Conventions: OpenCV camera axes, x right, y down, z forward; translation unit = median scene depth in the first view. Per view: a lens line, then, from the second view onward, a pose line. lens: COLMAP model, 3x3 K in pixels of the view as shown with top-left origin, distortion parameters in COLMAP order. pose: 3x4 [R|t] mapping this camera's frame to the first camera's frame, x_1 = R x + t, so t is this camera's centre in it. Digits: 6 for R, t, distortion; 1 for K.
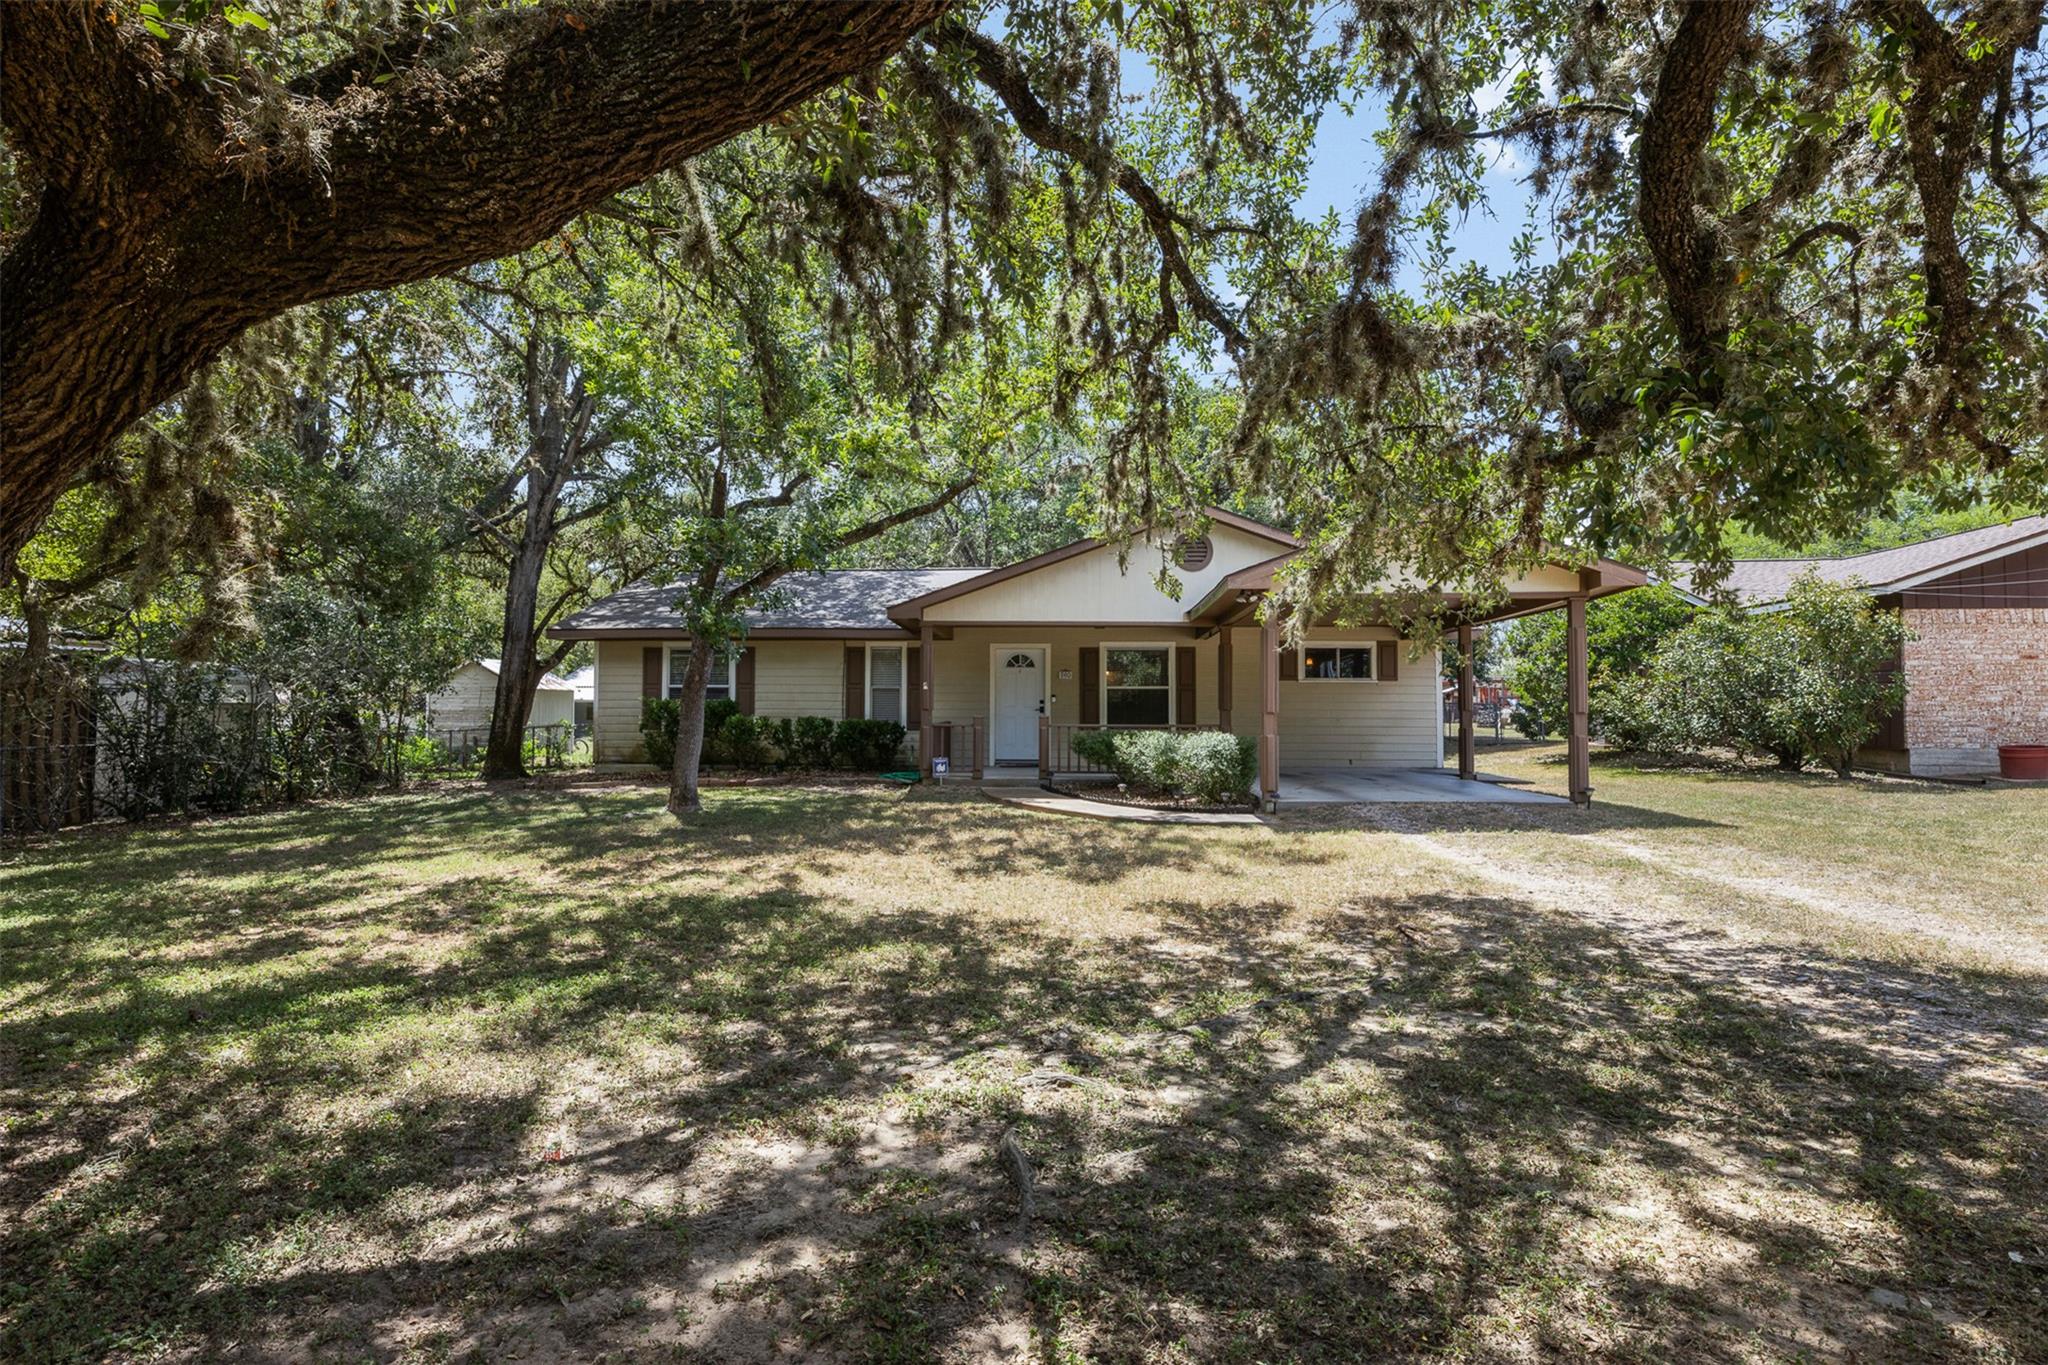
lens RADIAL K [[1102.9, 0, 1014.6], [0, 1102.9, 679.3], [0, 0, 1]] dist [-0.001103, 0.000130]
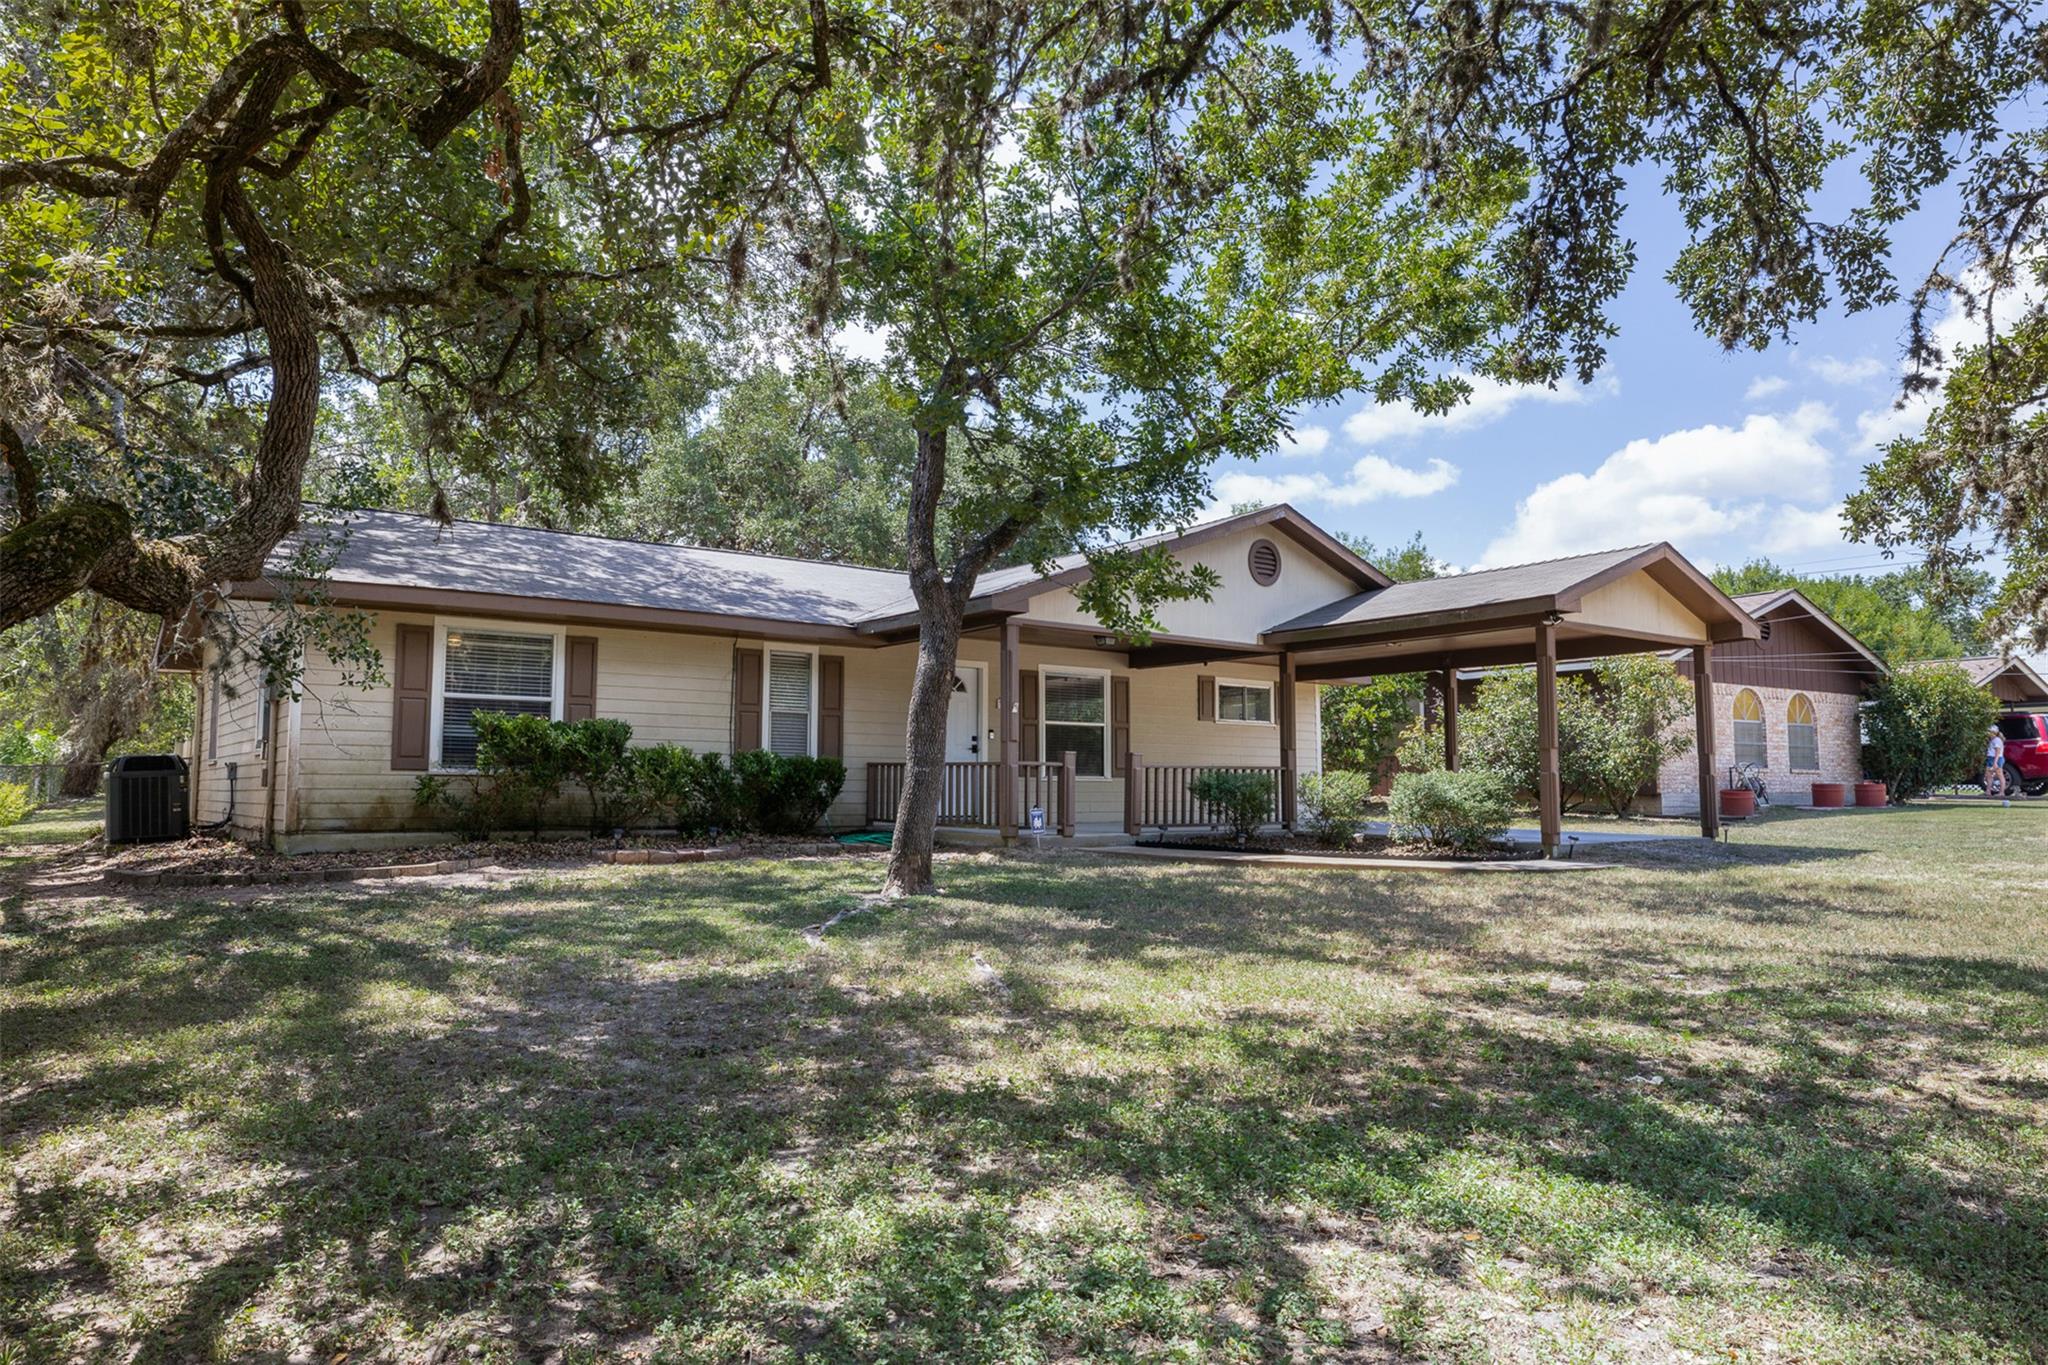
lens RADIAL K [[1308.5, 0, 1011.8], [0, 1308.5, 677.1], [0, 0, 1]] dist [0.010189, -0.000740]
pose [[0.767592, 0.056965, 0.638402, -0.644053], [-0.025637, 0.997974, -0.058225, 0.036556], [-0.640426, 0.028326, 0.767497, 0.362097]]
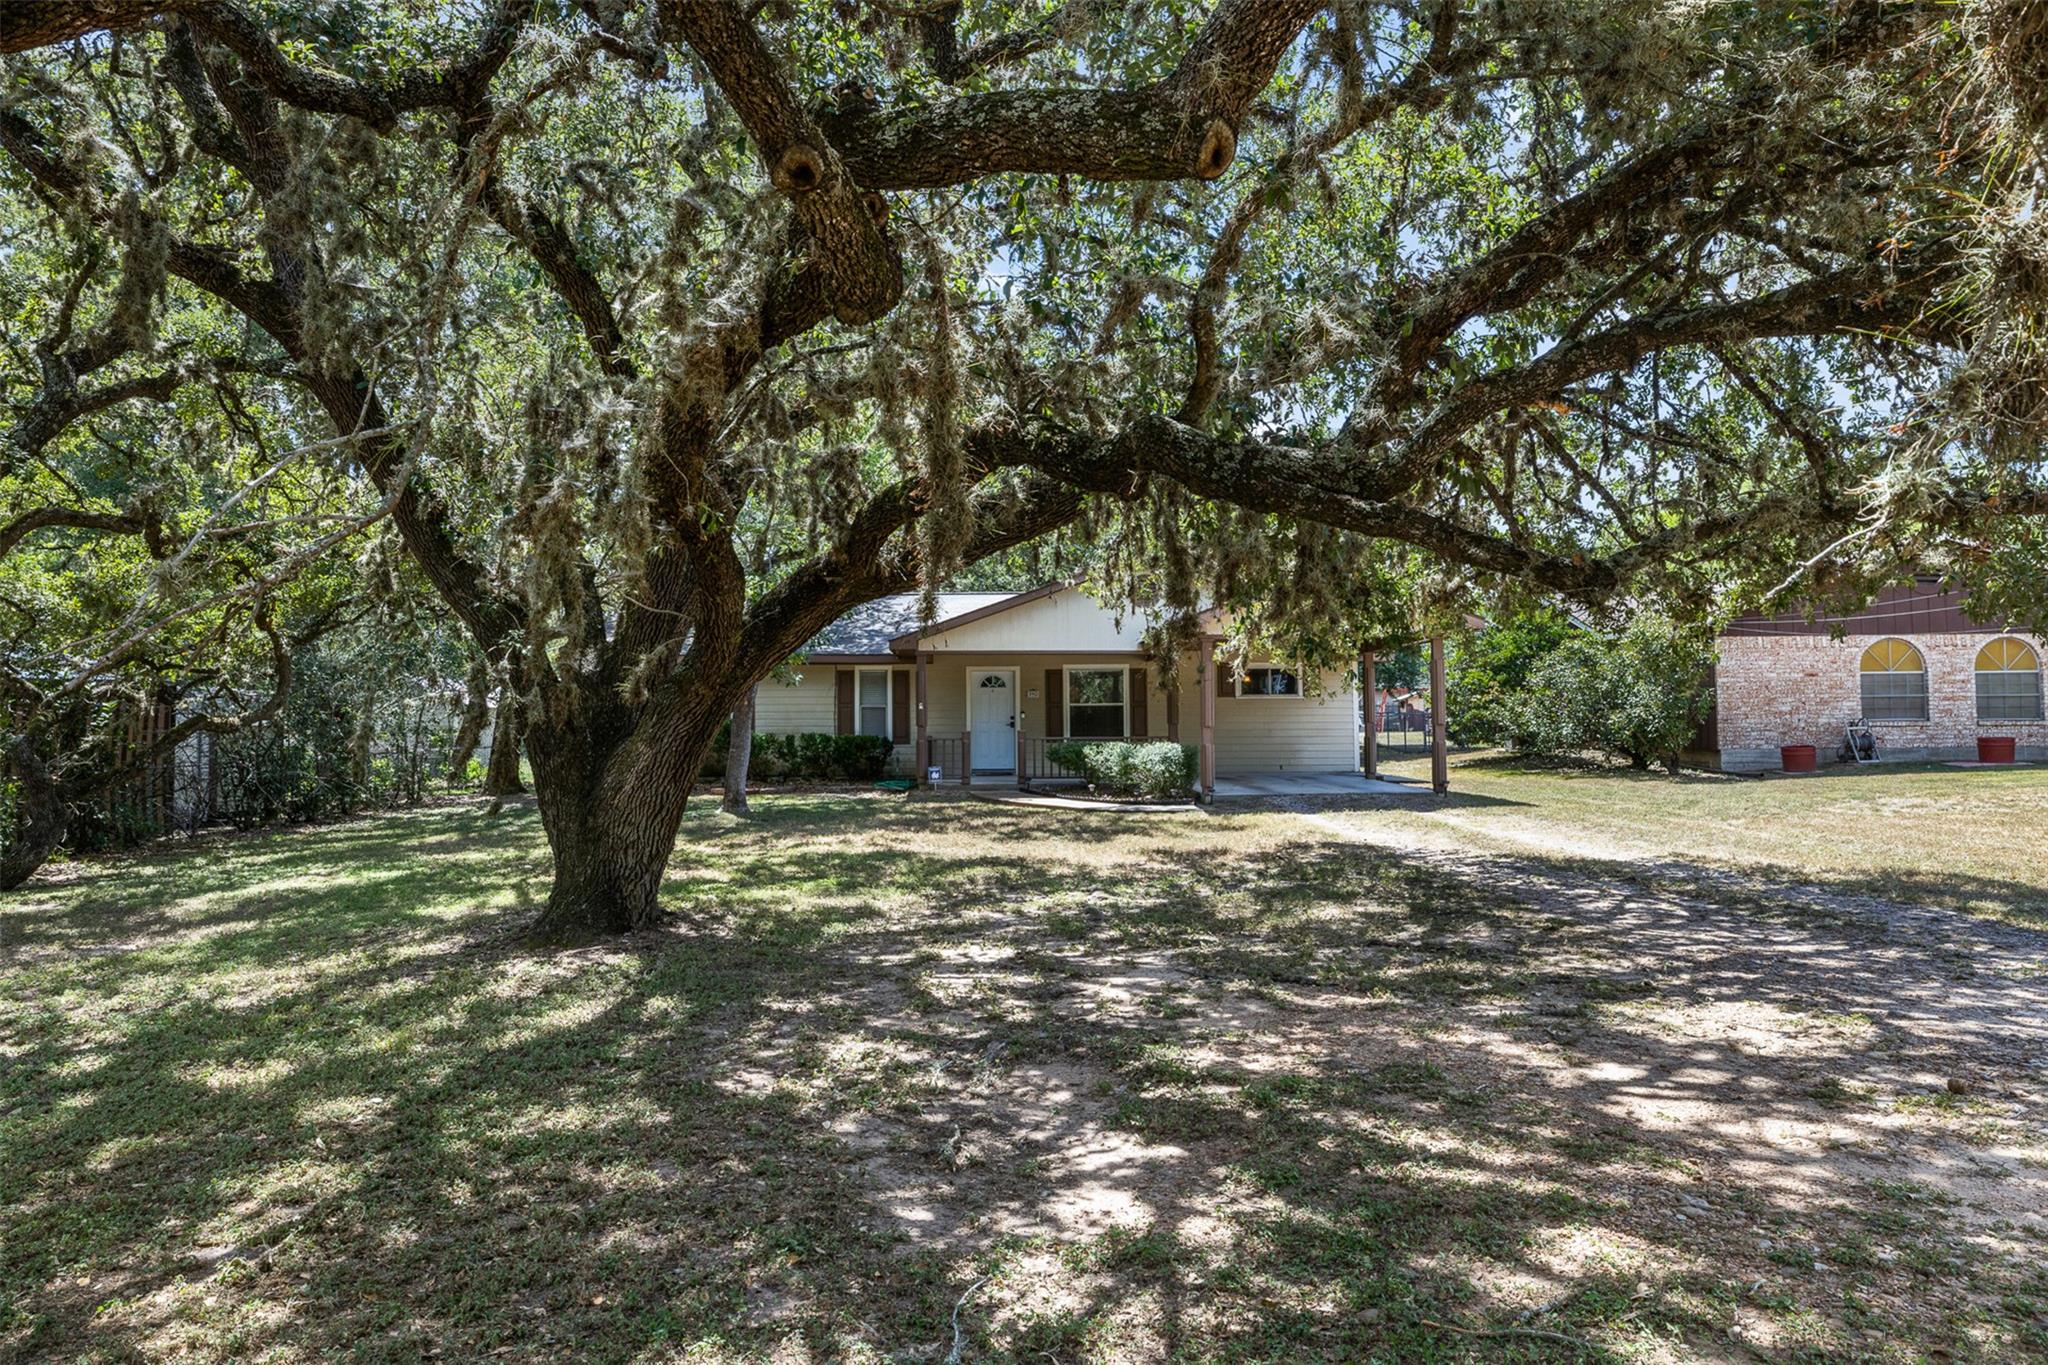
lens RADIAL K [[1308.5, 0, 1017.9], [0, 1308.5, 680.3], [0, 0, 1]] dist [0.010189, -0.000740]
pose [[0.997416, -0.008302, 0.071368, -0.079285], [0.008543, 0.999959, -0.003073, -0.016721], [-0.071339, 0.003674, 0.997445, -0.411817]]
